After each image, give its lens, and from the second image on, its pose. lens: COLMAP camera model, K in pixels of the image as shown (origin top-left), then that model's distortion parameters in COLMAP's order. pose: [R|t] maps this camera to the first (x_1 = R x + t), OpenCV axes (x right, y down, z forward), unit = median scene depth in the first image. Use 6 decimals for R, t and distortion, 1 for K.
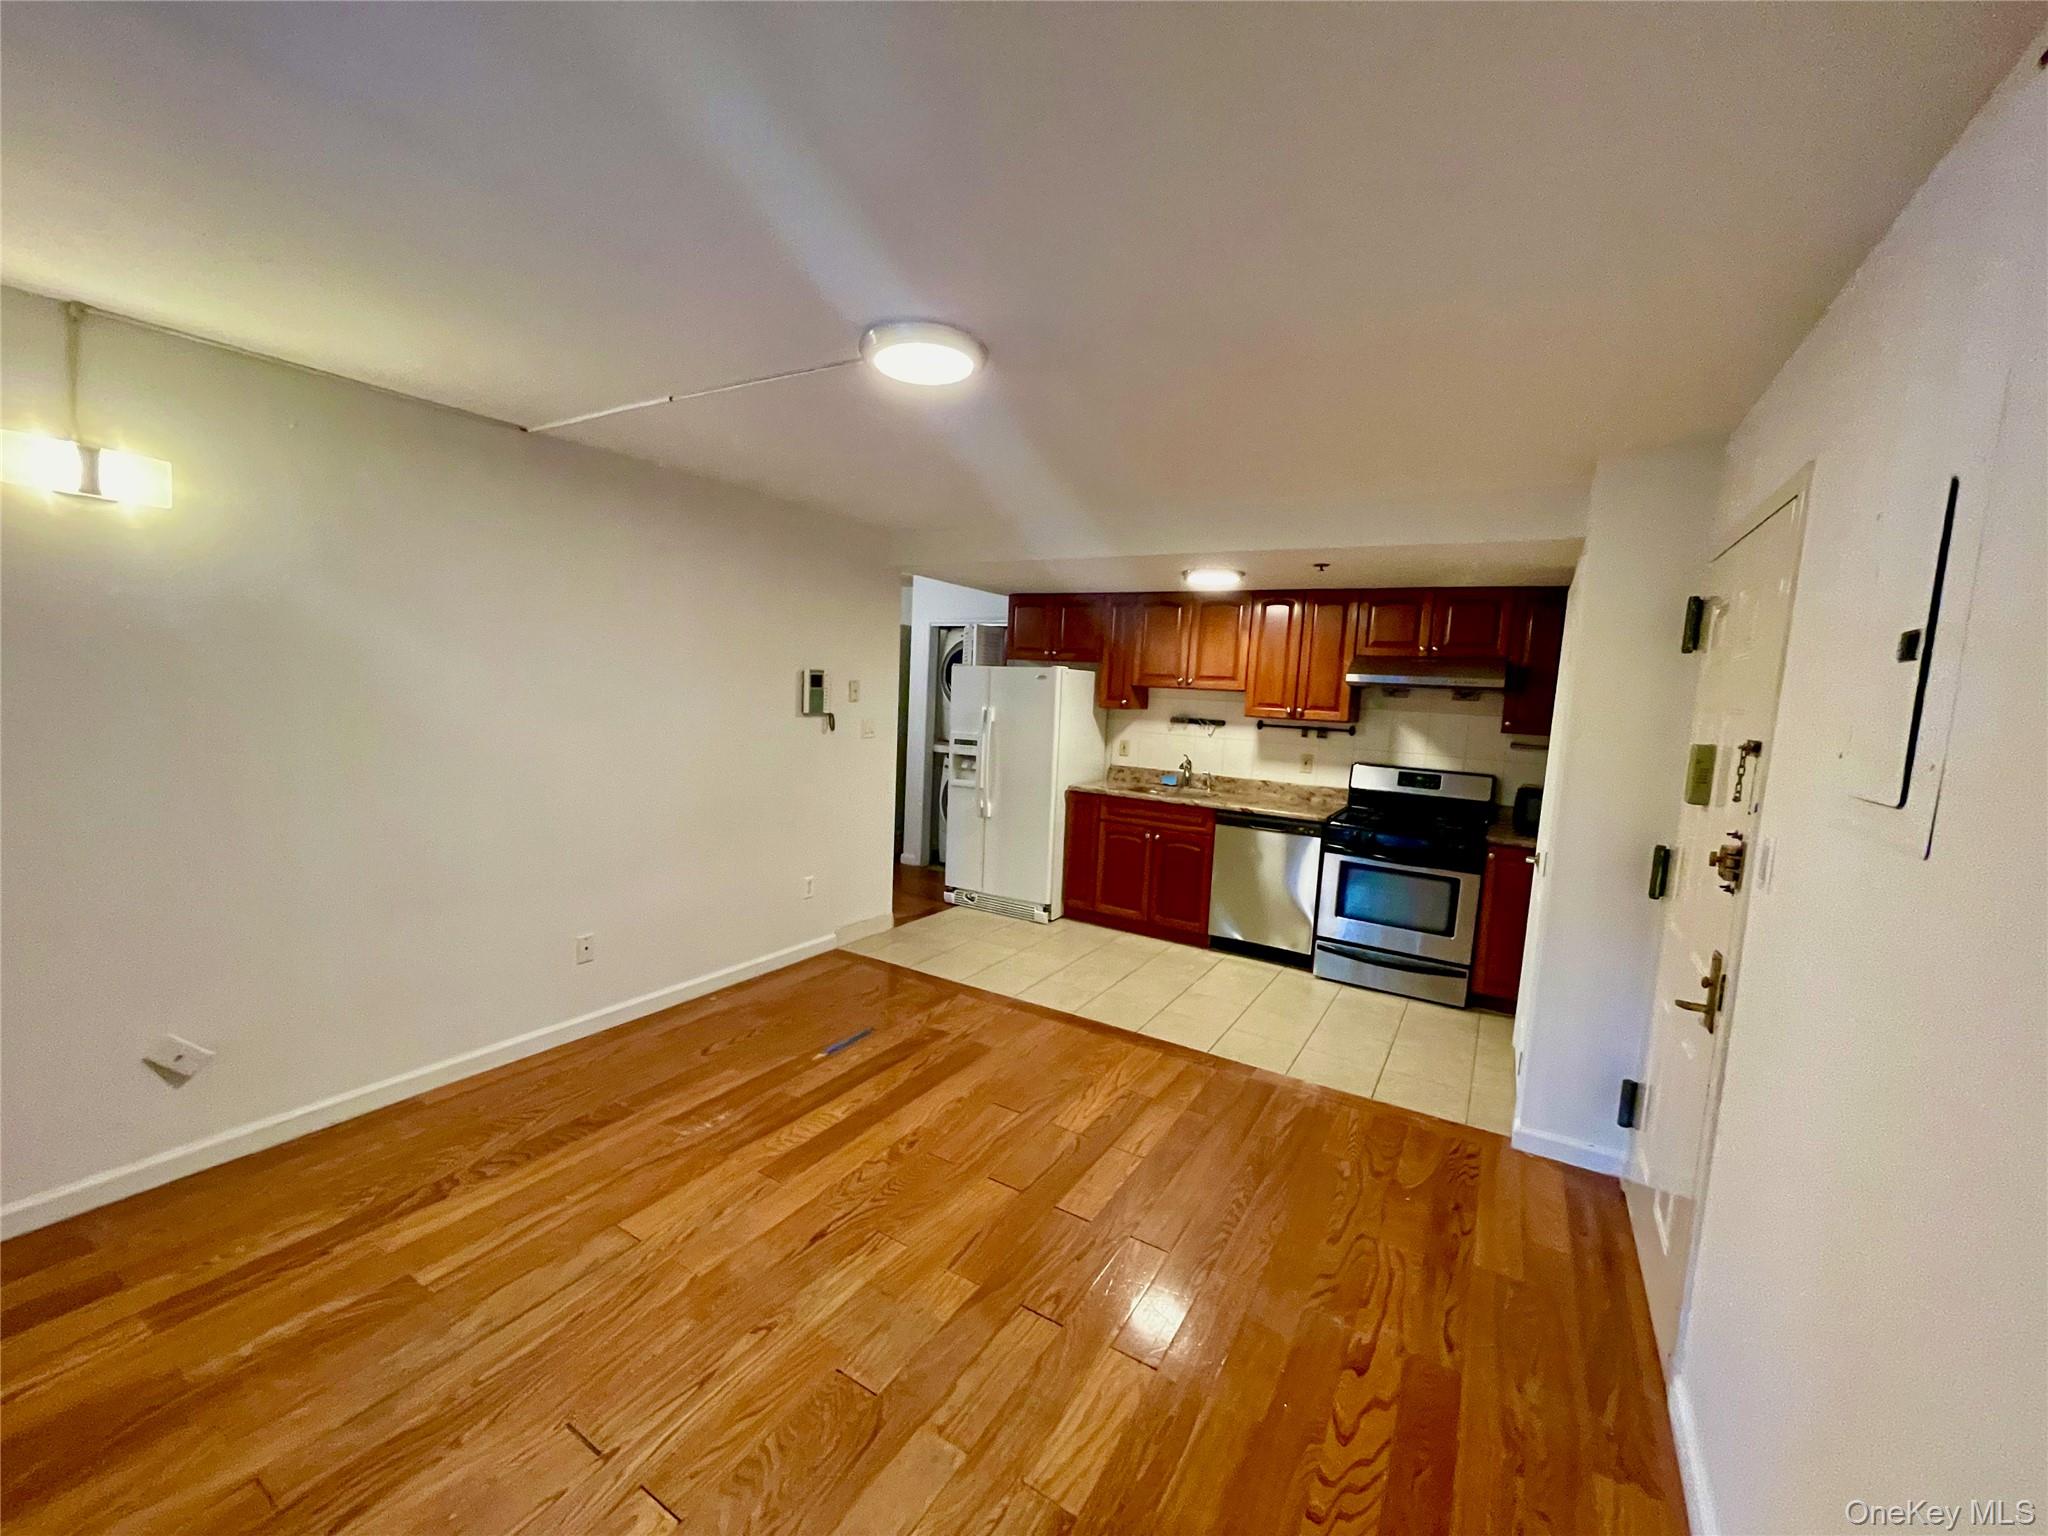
lens RADIAL K [[825.1, 0, 1014.6], [0, 825.1, 775.8], [0, 0, 1]] dist [0.002363, 0.000119]
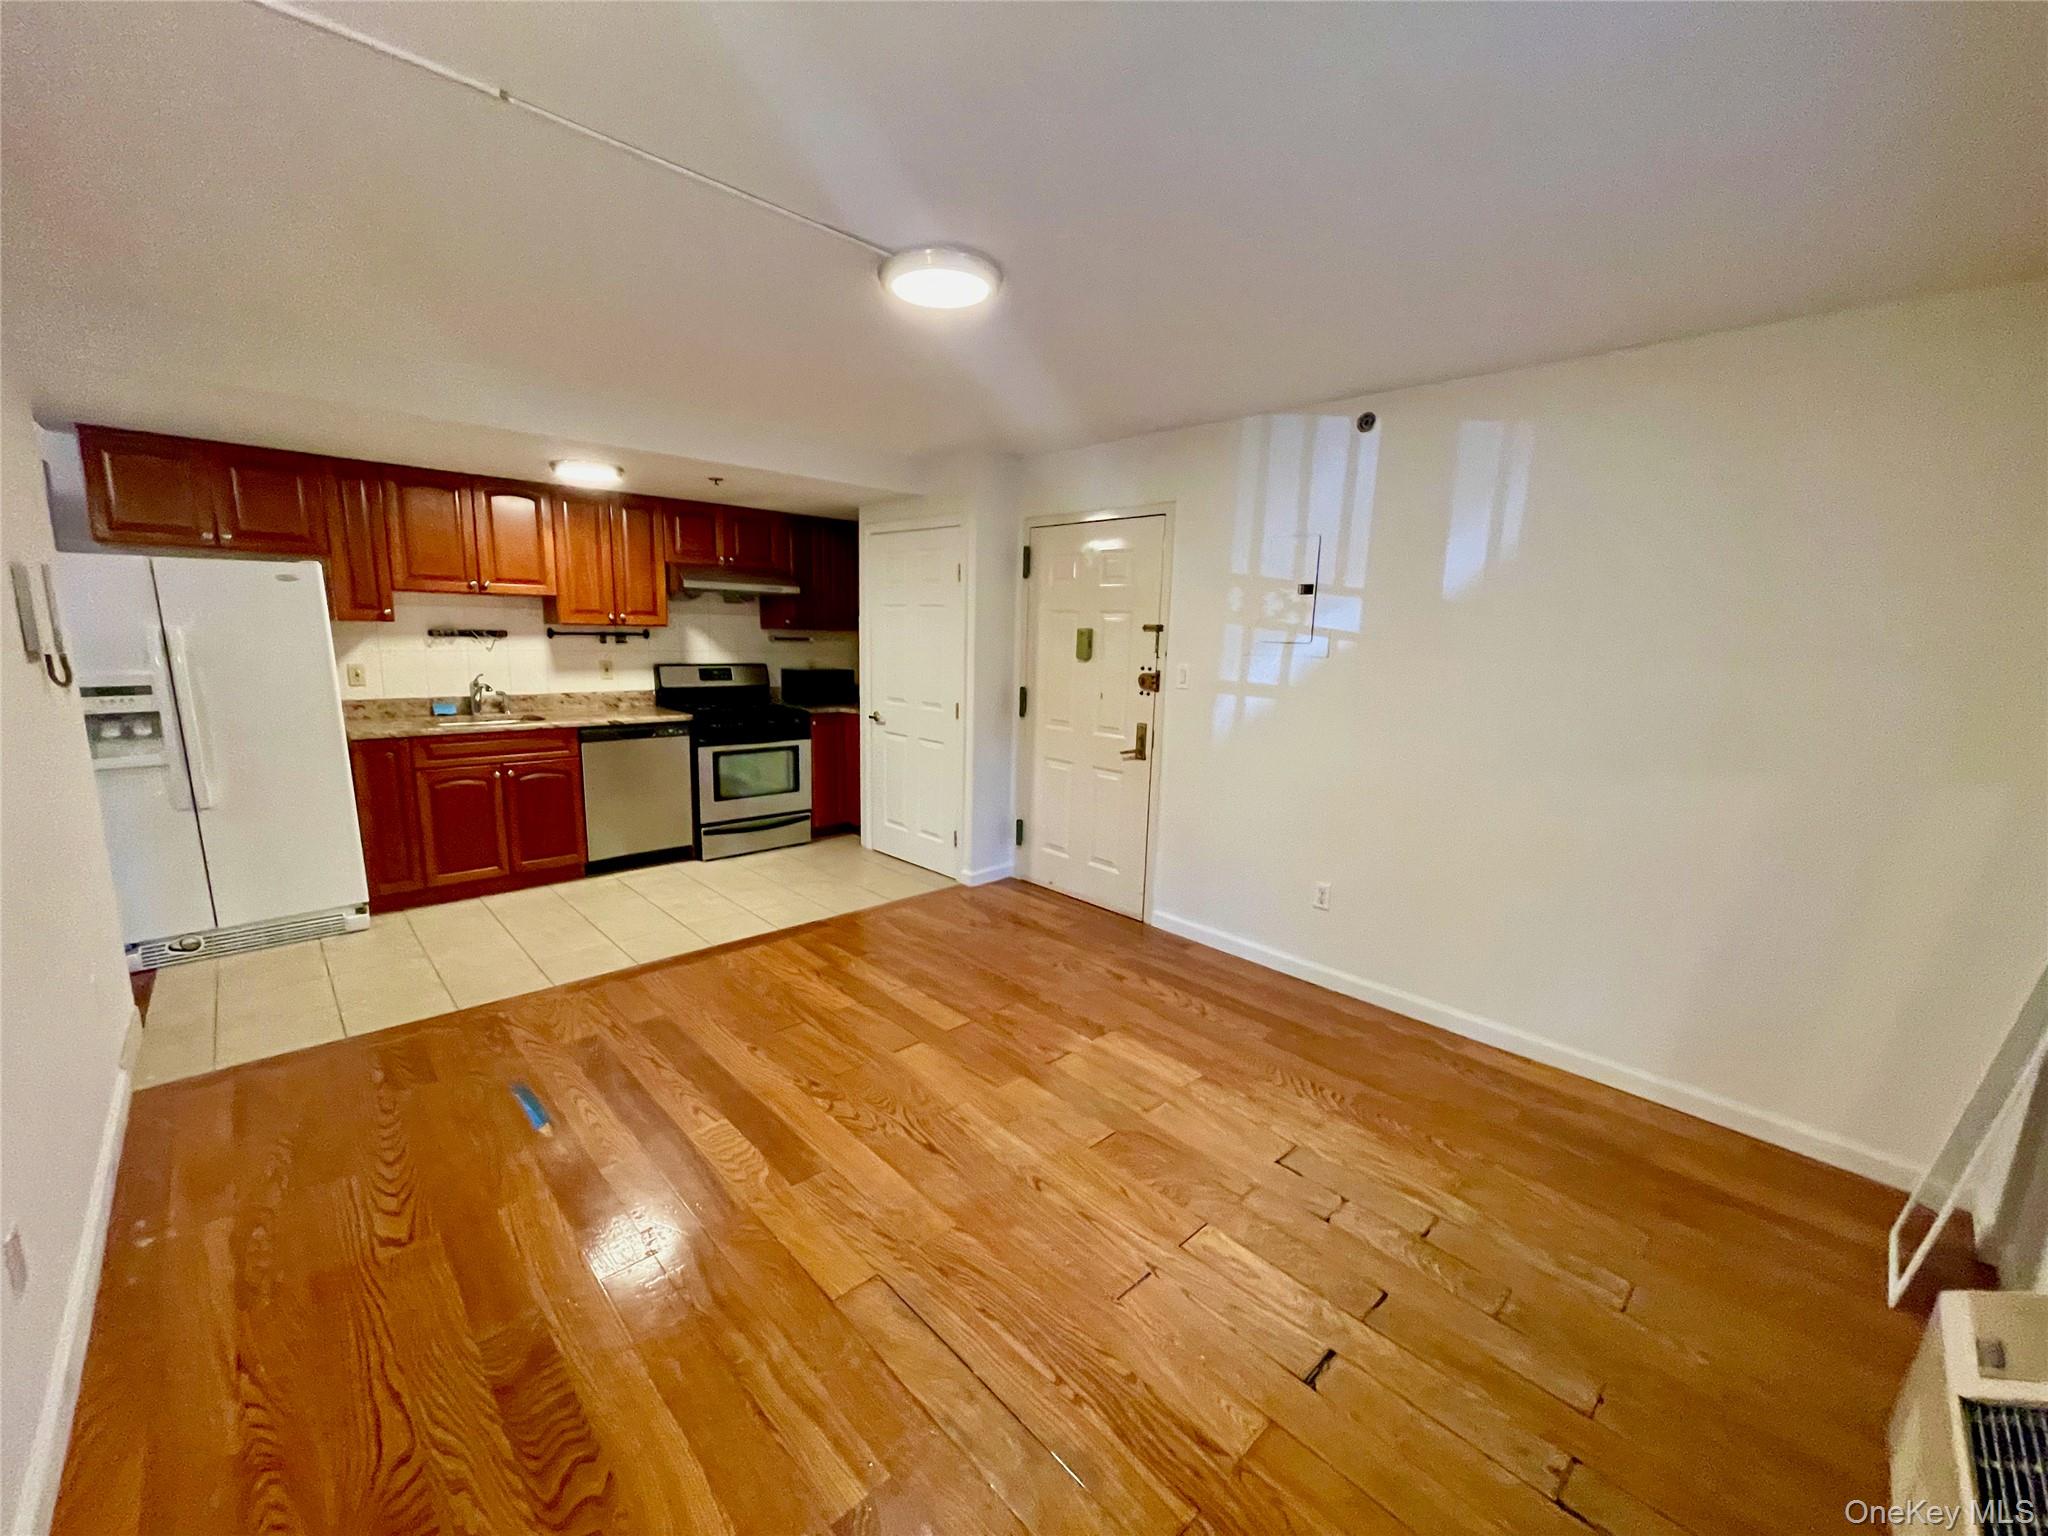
lens RADIAL K [[821.3, 0, 1012.0], [0, 821.3, 775.0], [0, 0, 1]] dist [0.000199, 0.000173]
pose [[0.265693, -0.213988, 0.940009, -0.489270], [0.093376, 0.976182, 0.195830, -0.041368], [-0.959525, 0.035744, 0.279346, 0.271005]]
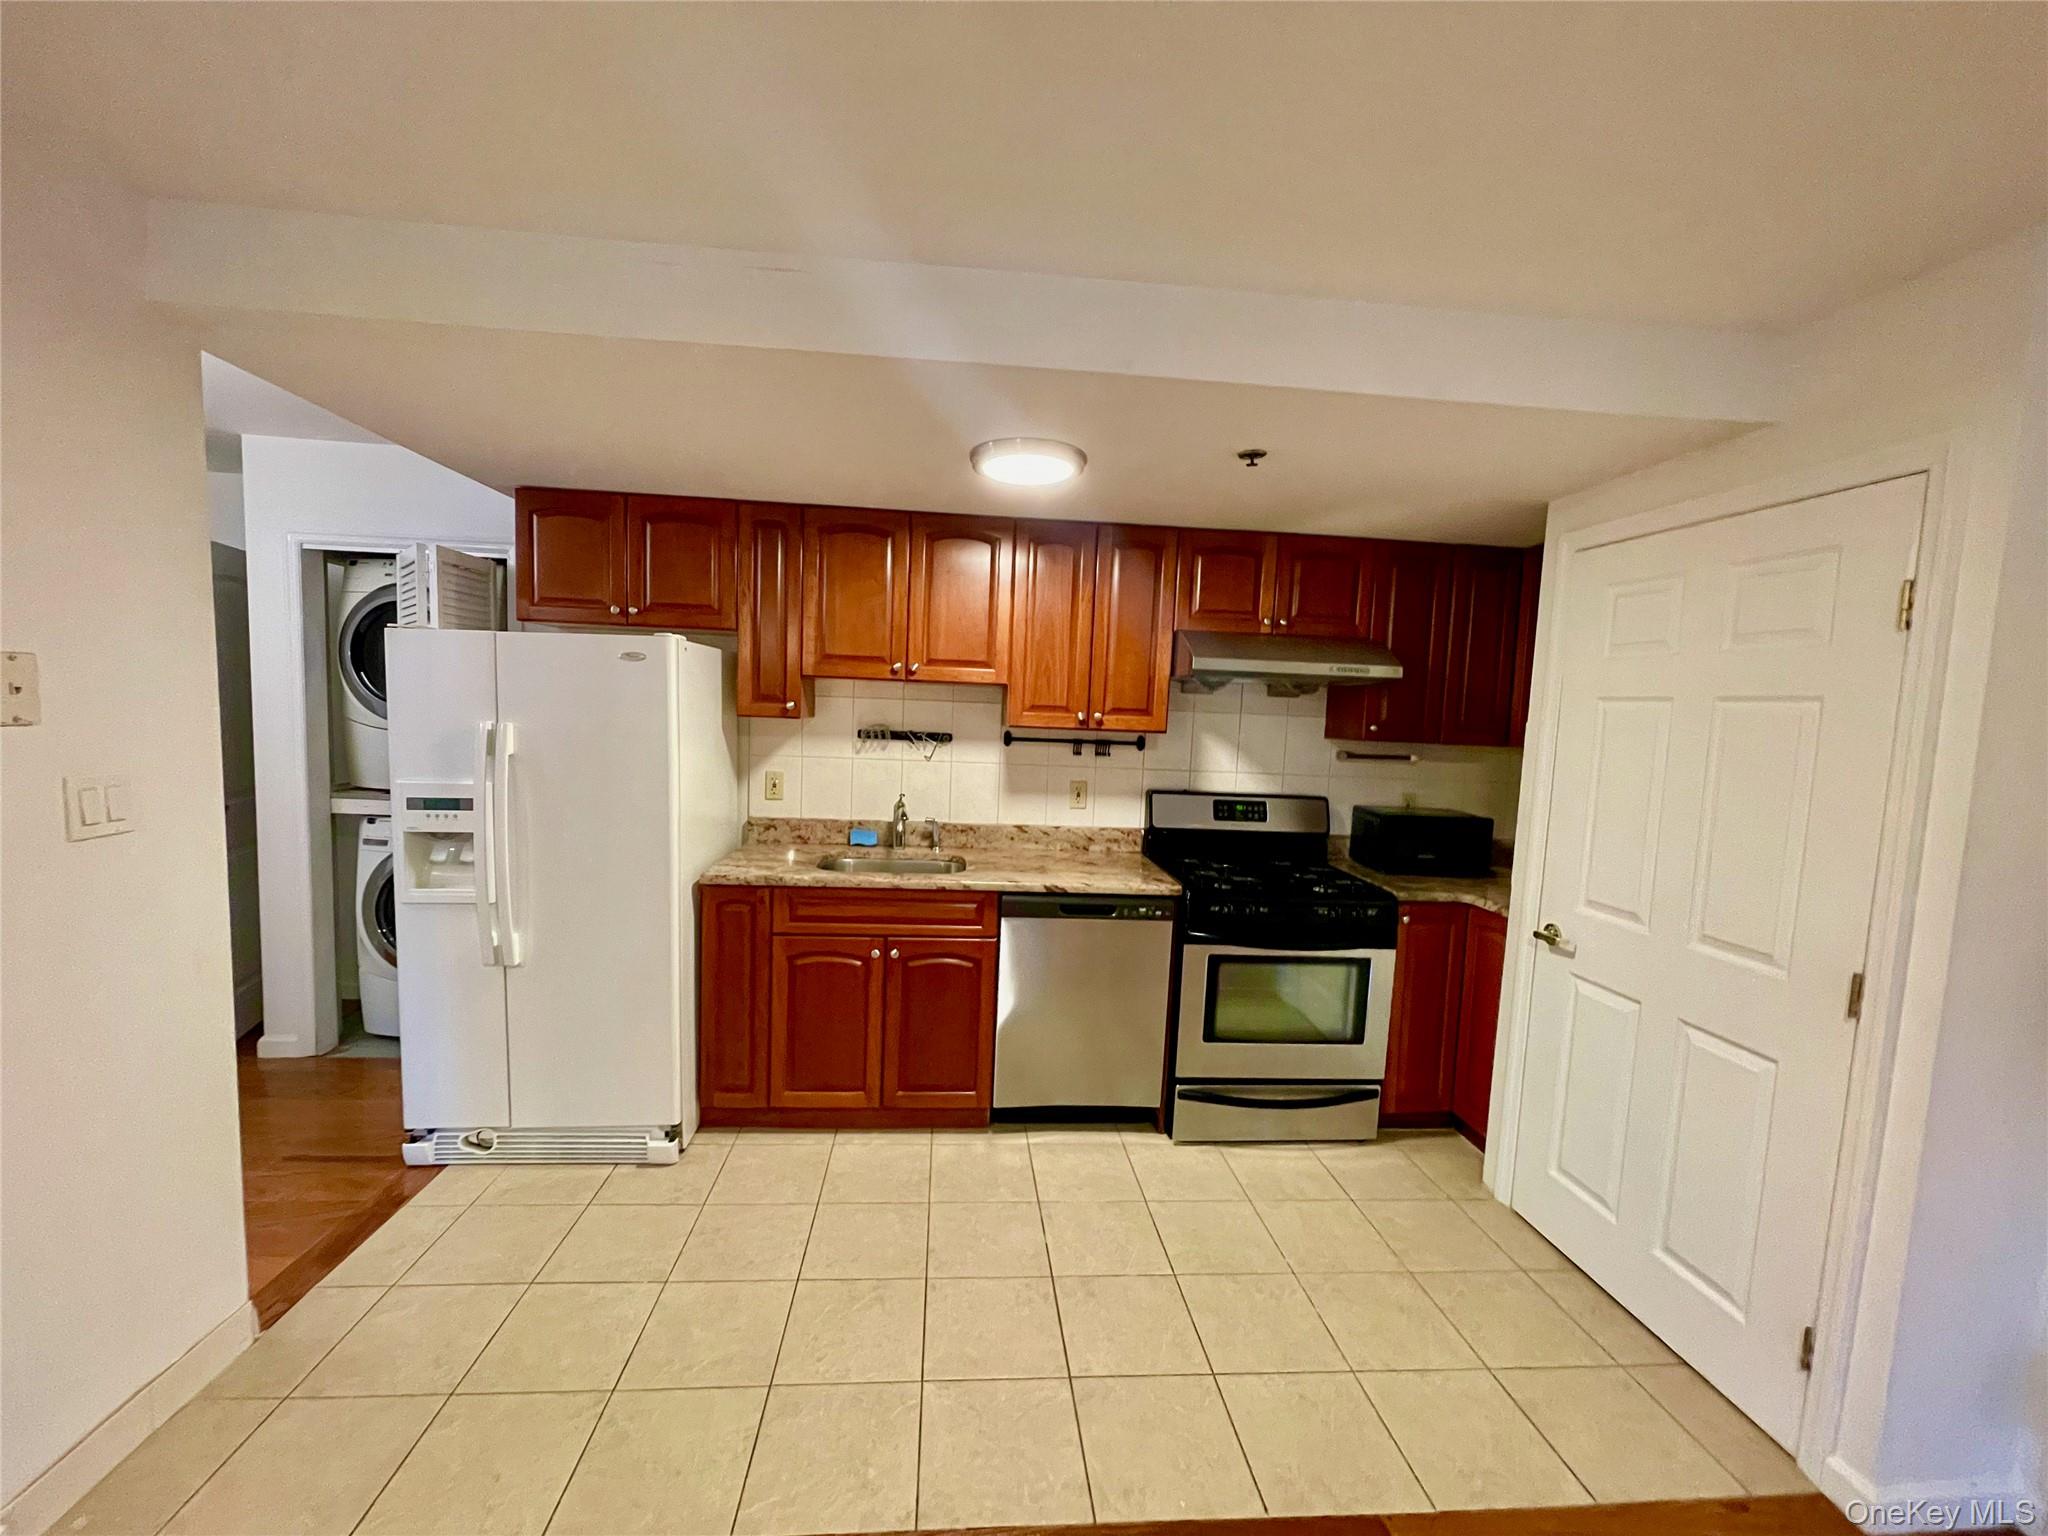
lens RADIAL K [[821.3, 0, 1012.0], [0, 821.3, 775.0], [0, 0, 1]] dist [0.000199, 0.000173]
pose [[0.811454, -0.066968, 0.580567, -0.071766], [0.063301, 0.997640, 0.026601, -0.053476], [-0.580978, 0.015165, 0.813778, 0.515269]]
